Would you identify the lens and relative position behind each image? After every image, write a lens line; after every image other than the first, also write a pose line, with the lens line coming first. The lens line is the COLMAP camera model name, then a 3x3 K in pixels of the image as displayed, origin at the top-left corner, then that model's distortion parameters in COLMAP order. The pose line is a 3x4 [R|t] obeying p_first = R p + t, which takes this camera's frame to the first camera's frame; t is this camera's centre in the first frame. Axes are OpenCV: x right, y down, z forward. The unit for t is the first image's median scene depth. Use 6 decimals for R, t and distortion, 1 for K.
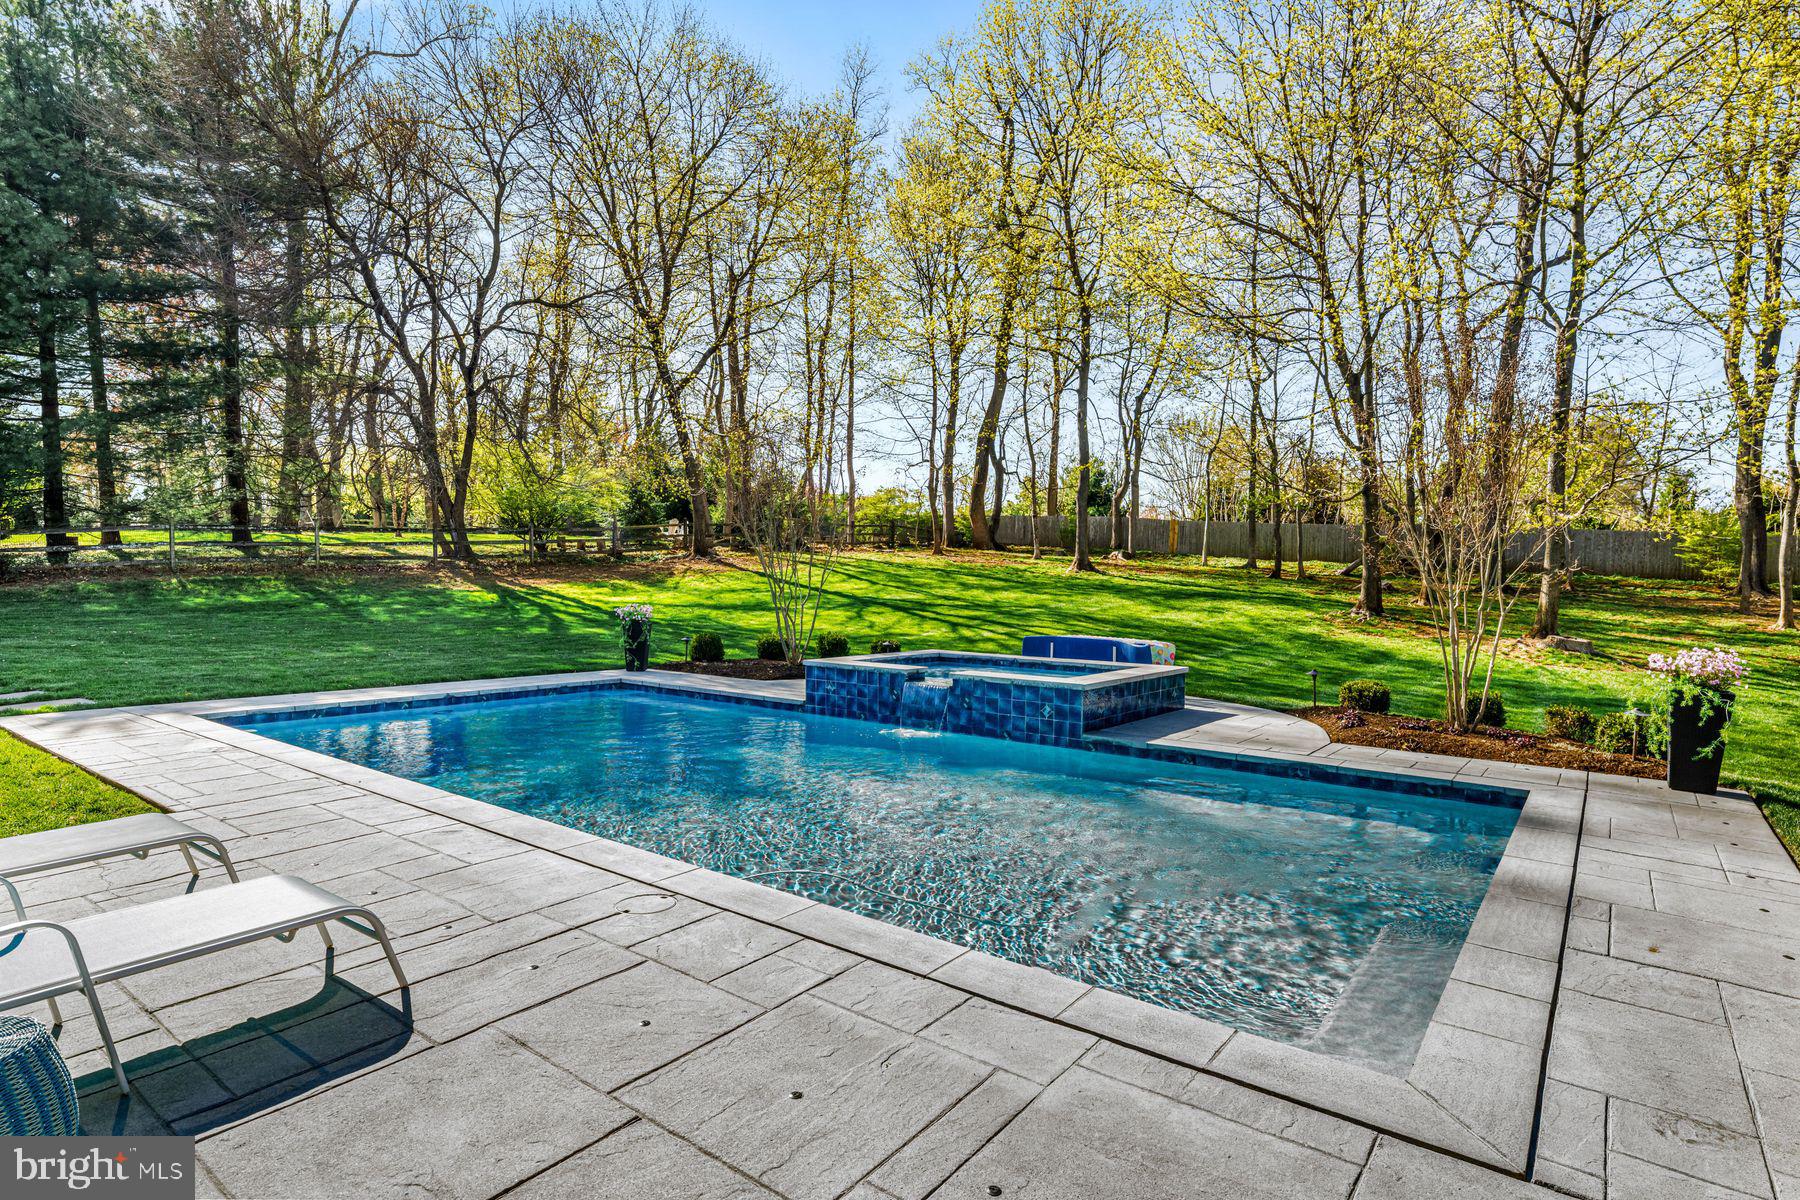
lens RADIAL K [[928.5, 0, 896.7], [0, 928.5, 600.3], [0, 0, 1]] dist [0.005862, -0.001623]
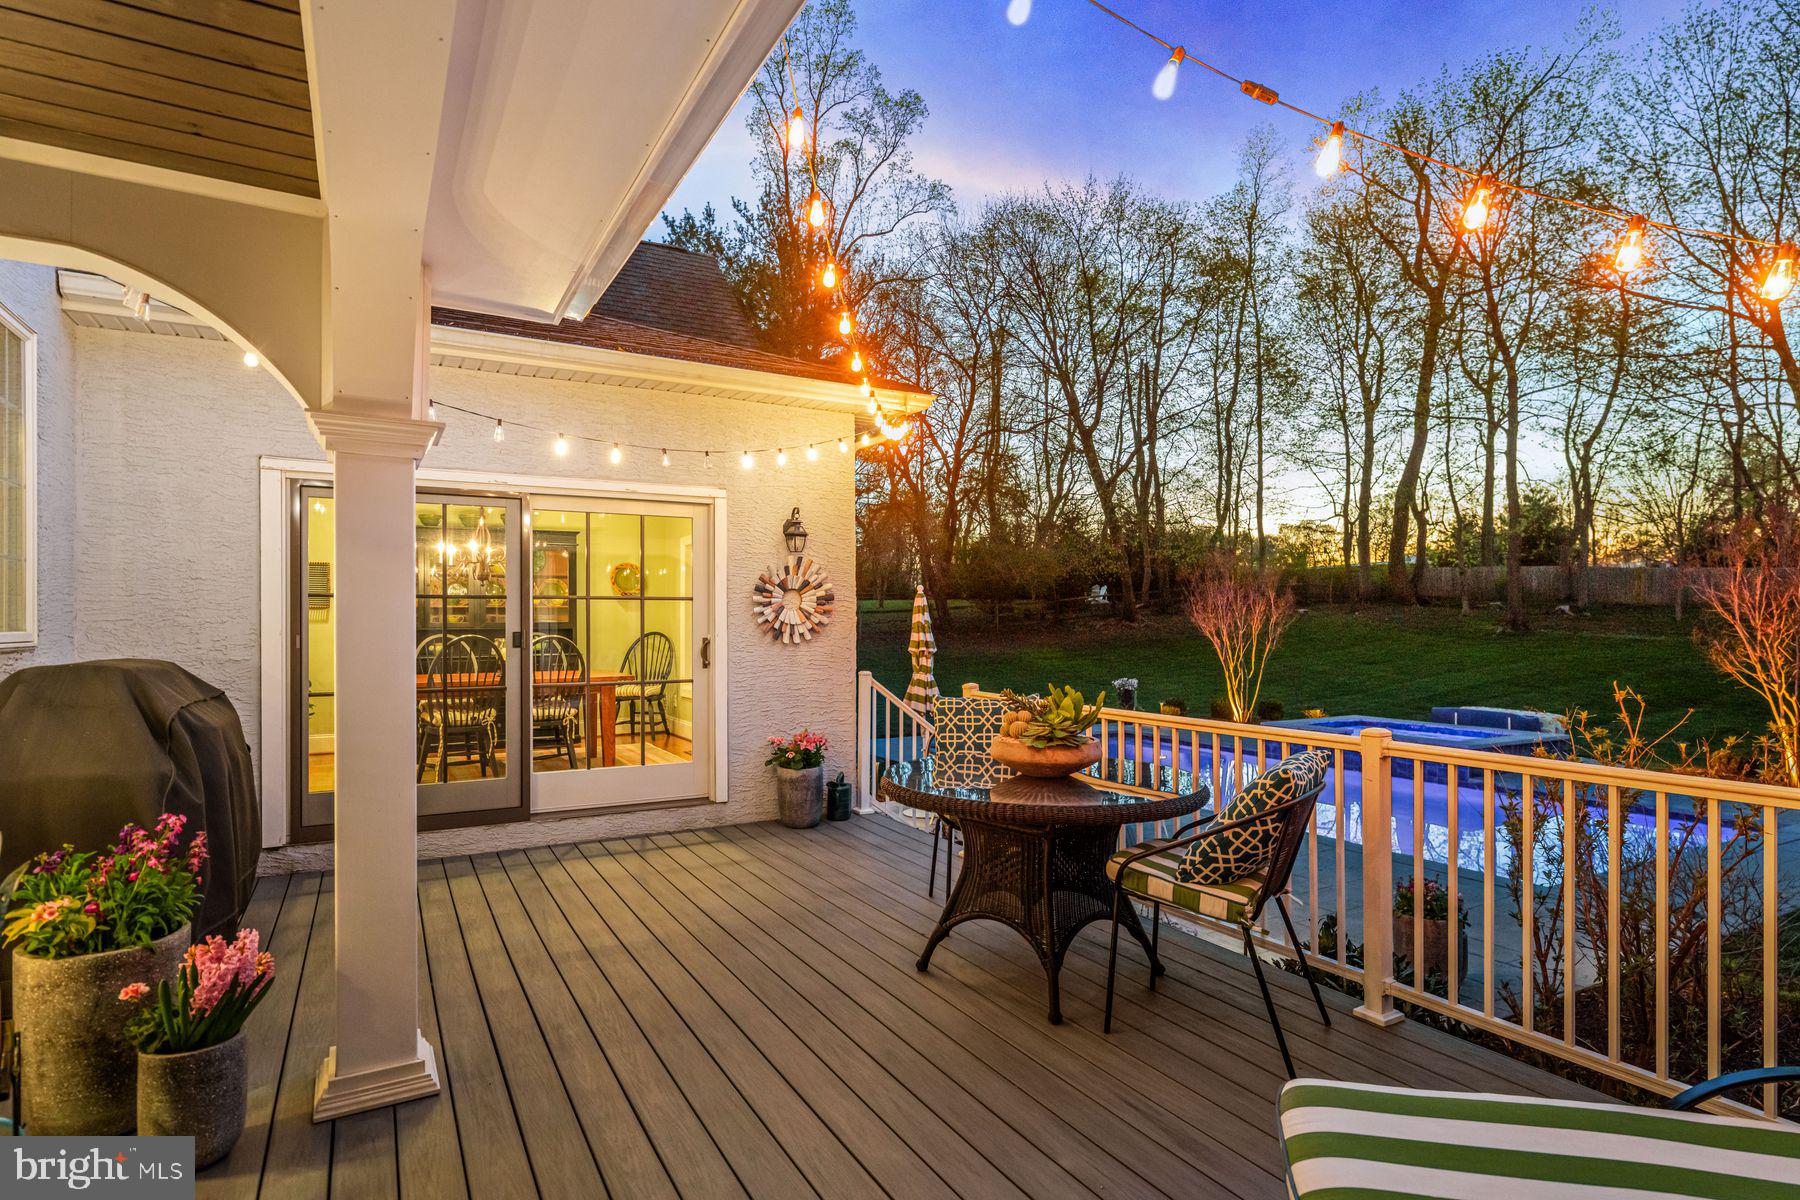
lens RADIAL K [[928.5, 0, 890.5], [0, 928.5, 622.6], [0, 0, 1]] dist [0.005862, -0.001623]
pose [[0.914205, -0.018940, -0.404809, -0.013481], [0.009529, 0.999636, -0.025250, -0.023964], [0.405139, 0.019226, 0.914053, -0.230891]]
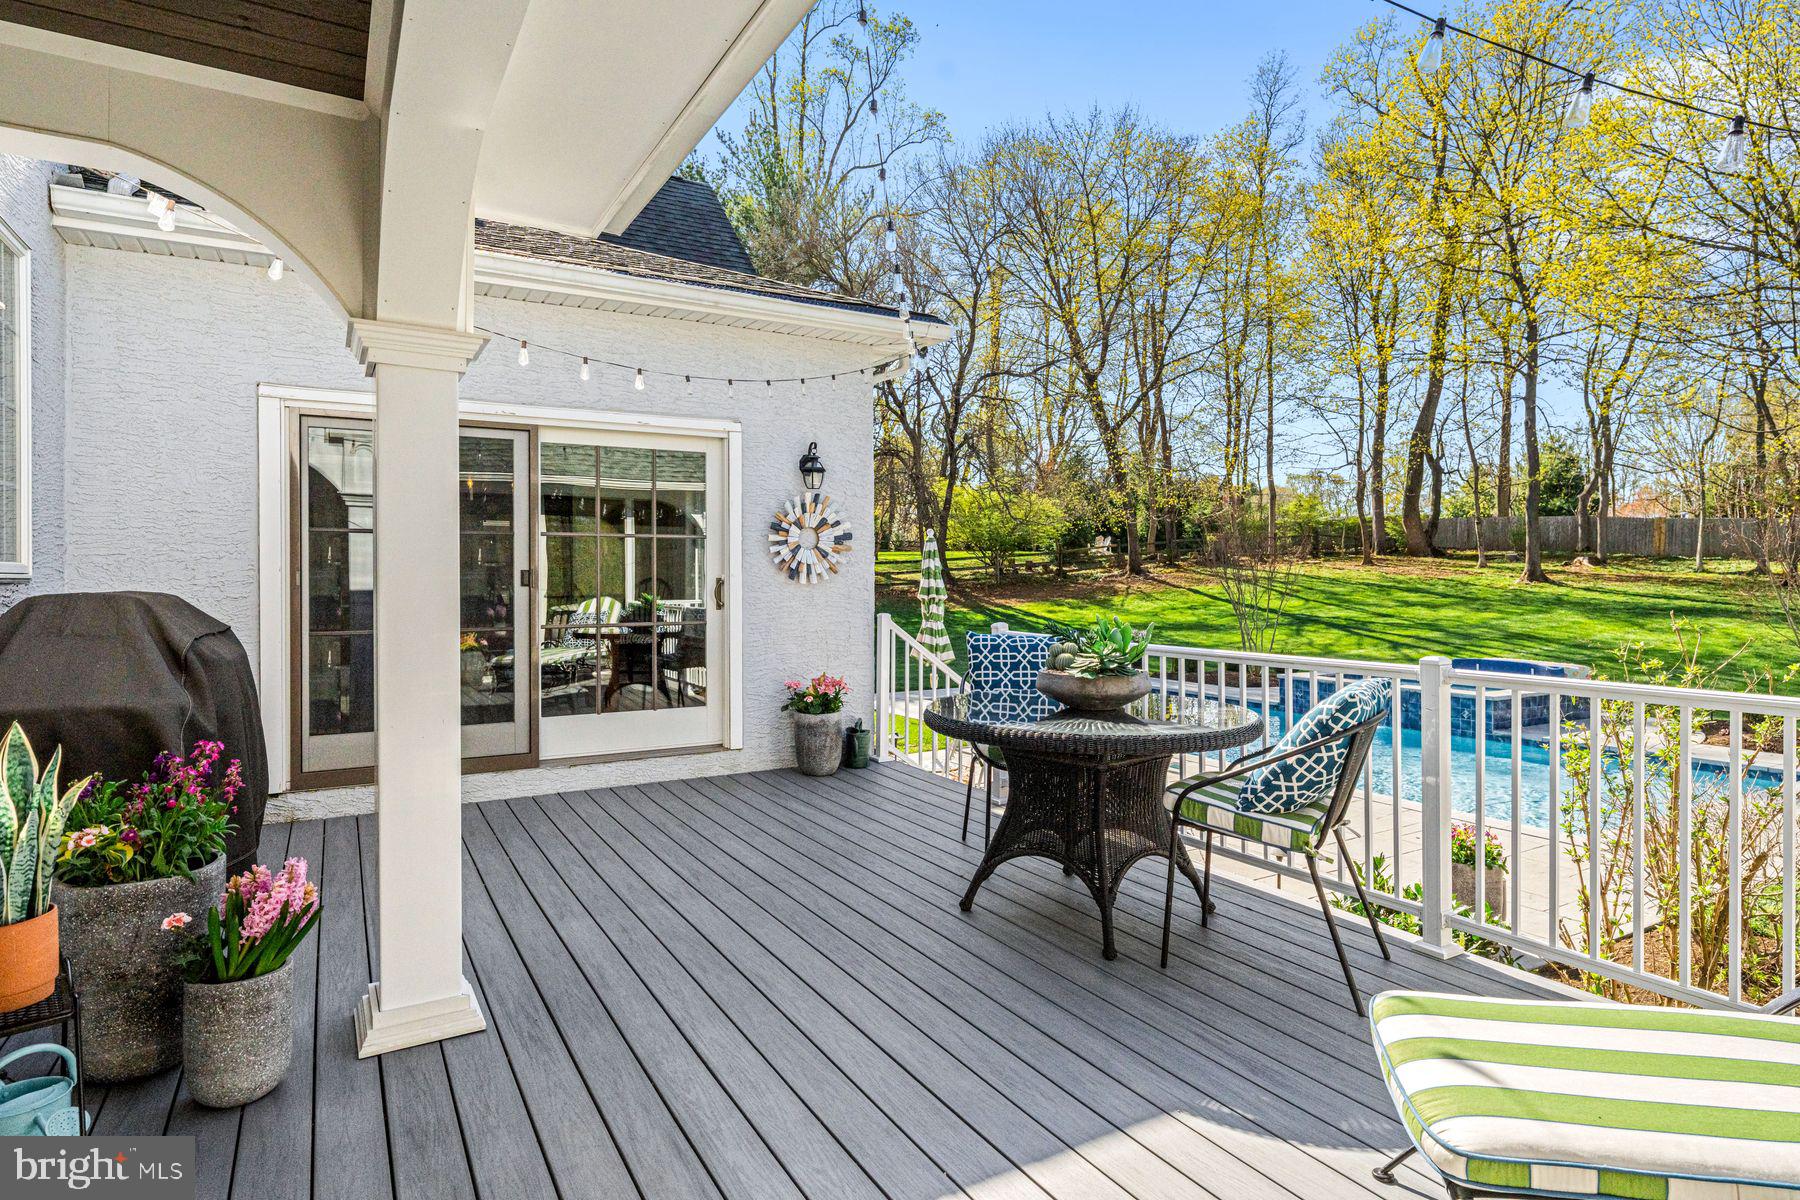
lens RADIAL K [[974.4, 0, 899.3], [0, 974.4, 581.3], [0, 0, 1]] dist [0.007199, -0.003879]
pose [[0.921428, -0.017292, -0.388163, -0.018990], [0.010120, 0.999738, -0.020512, -0.020684], [0.388416, 0.014973, 0.921362, -0.235416]]
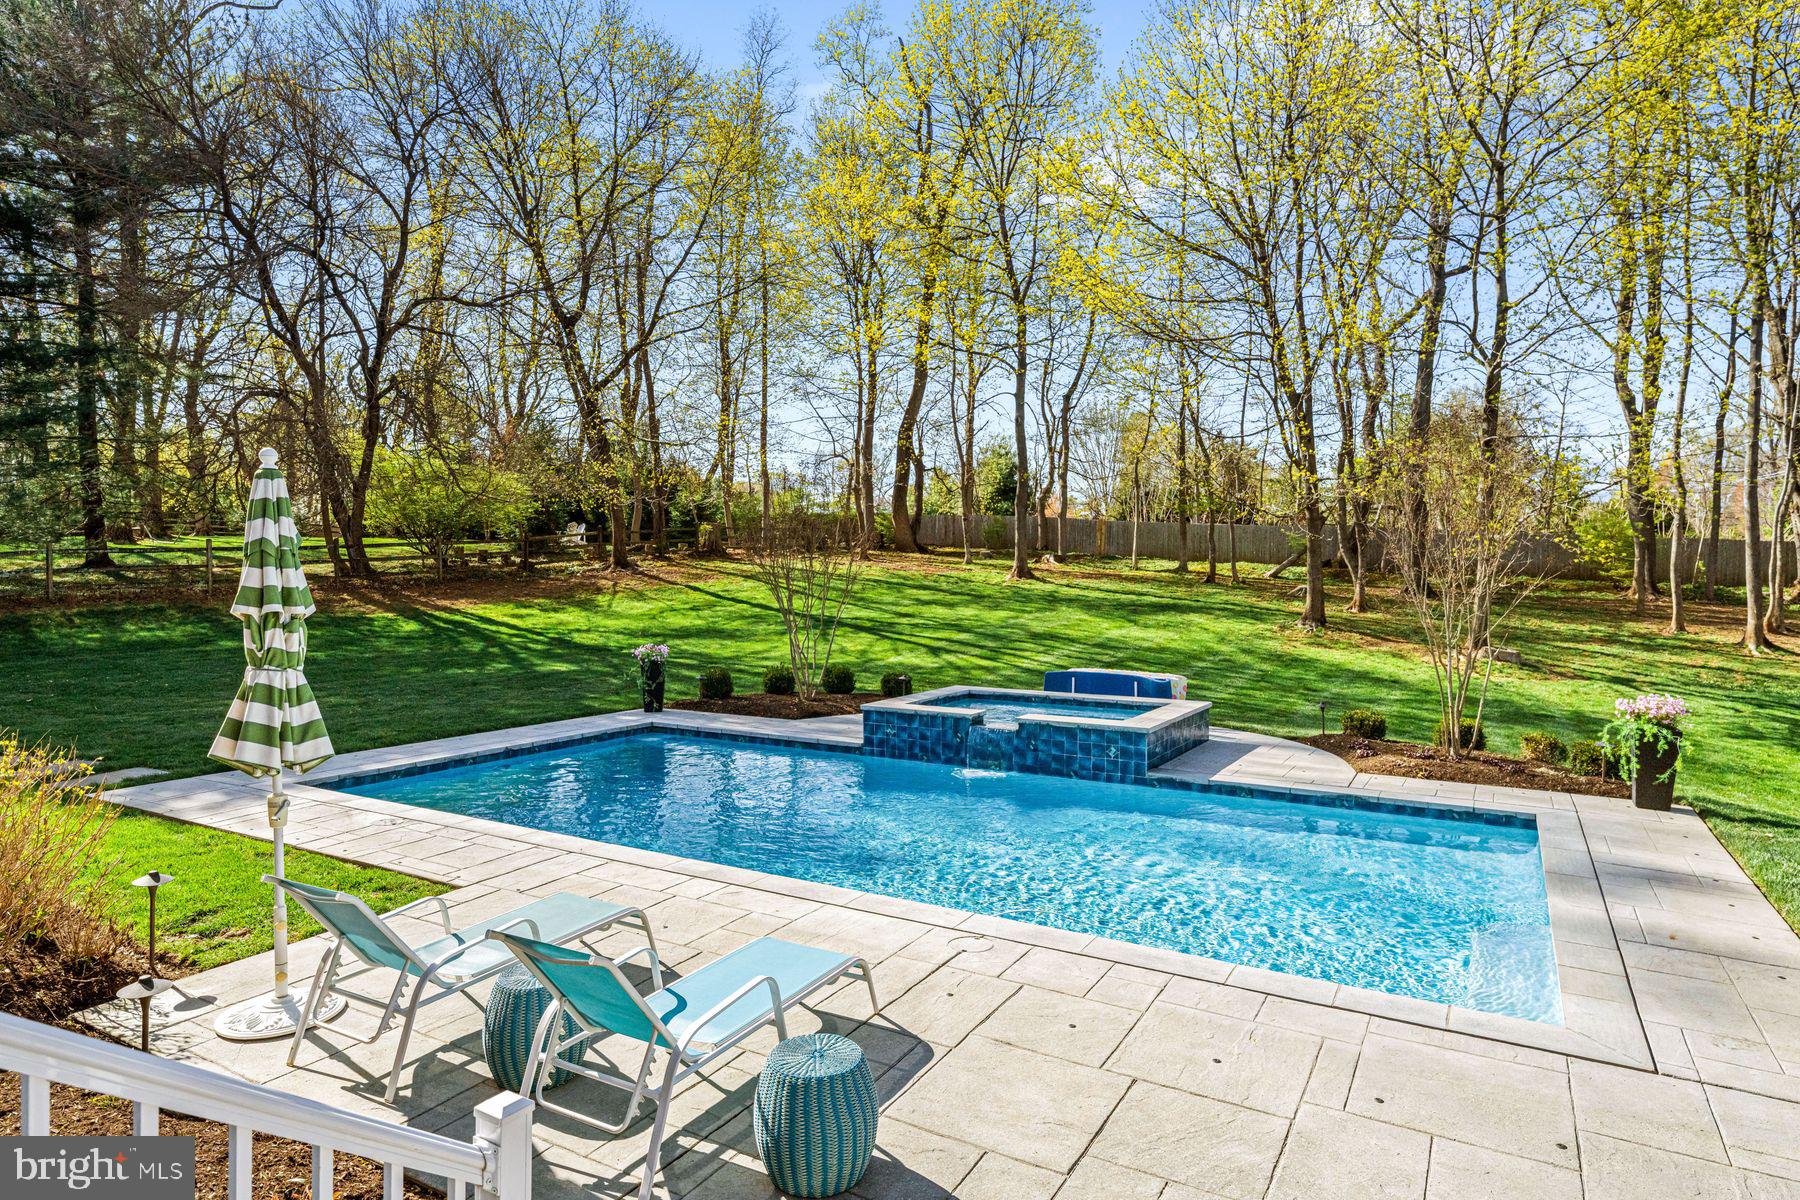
lens RADIAL K [[1022.9, 0, 894.9], [0, 1022.9, 572.5], [0, 0, 1]] dist [0.002106, 0.003748]
pose [[0.992539, -0.013040, 0.121231, -0.074362], [0.015344, 0.999719, -0.018096, -0.023817], [-0.120961, 0.019821, 0.992459, -0.058816]]
